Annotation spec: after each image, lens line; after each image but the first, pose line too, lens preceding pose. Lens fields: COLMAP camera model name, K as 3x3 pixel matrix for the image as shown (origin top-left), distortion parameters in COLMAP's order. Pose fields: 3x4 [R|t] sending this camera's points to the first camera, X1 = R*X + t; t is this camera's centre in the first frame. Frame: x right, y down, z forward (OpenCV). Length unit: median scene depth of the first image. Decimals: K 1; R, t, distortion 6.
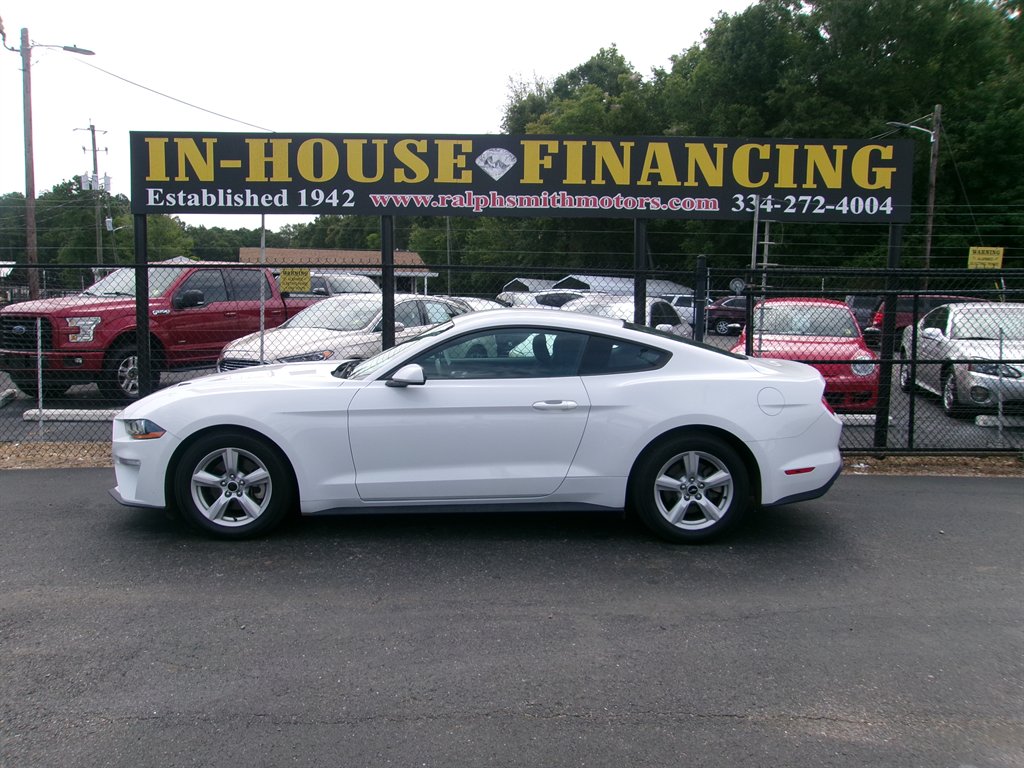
lens RADIAL K [[802.6, 0, 503.3], [0, 802.6, 384.6], [0, 0, 1]] dist [-0.057909, 0.115137]
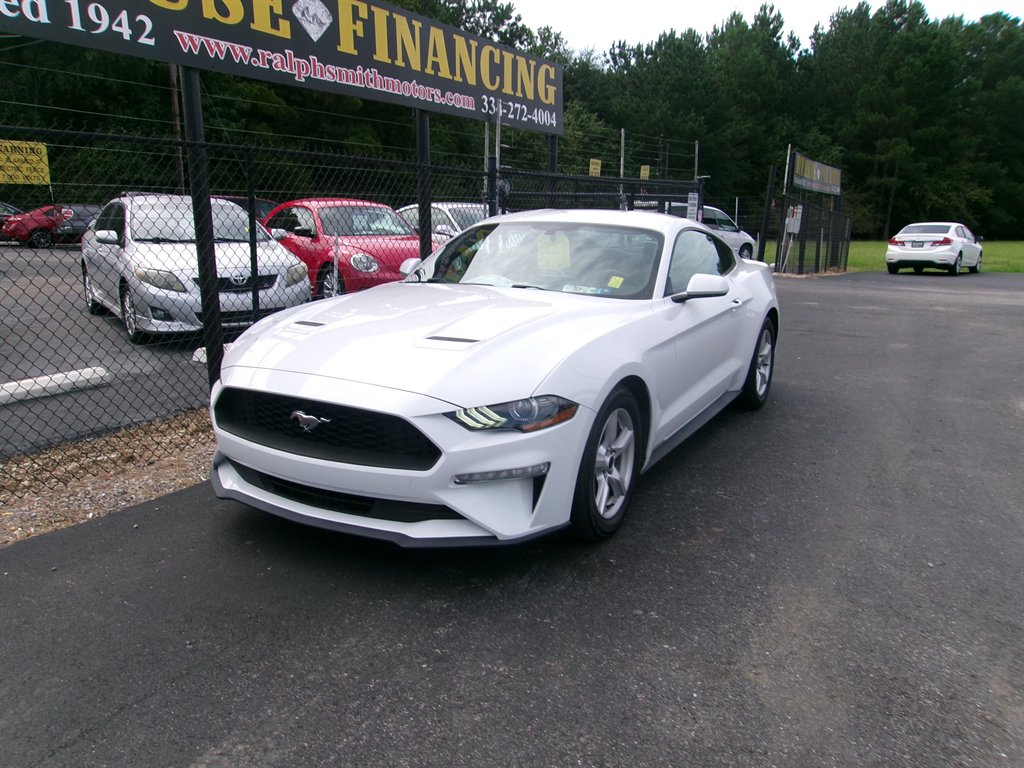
lens RADIAL K [[799.1, 0, 501.0], [0, 799.1, 383.6], [0, 0, 1]] dist [-0.022422, 0.061197]
pose [[0.516754, -0.188695, 0.835081, -0.617003], [0.086513, 0.981925, 0.168341, -0.046507], [-0.851752, -0.014746, 0.523738, 0.442993]]
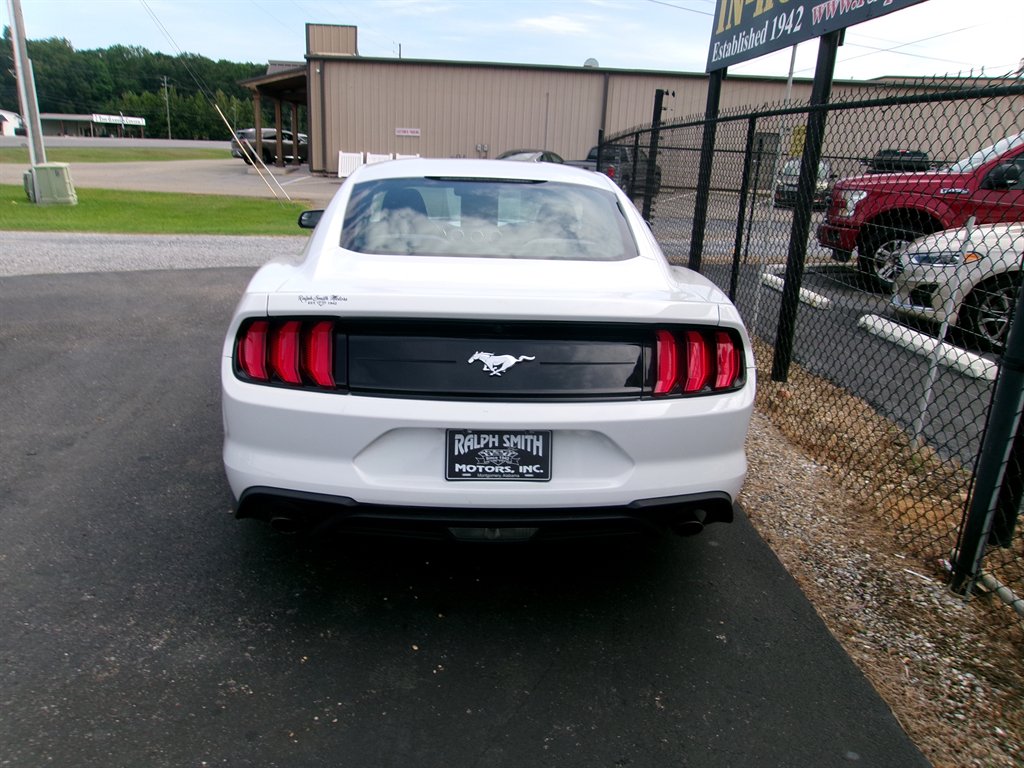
lens RADIAL K [[800.8, 0, 502.0], [0, 800.8, 383.2], [0, 0, 1]] dist [-0.046205, 0.100101]
pose [[0.039944, 0.271258, -0.961678, 0.573121], [-0.151745, 0.952929, 0.262487, -0.069331], [0.987612, 0.135445, 0.079226, 0.725743]]
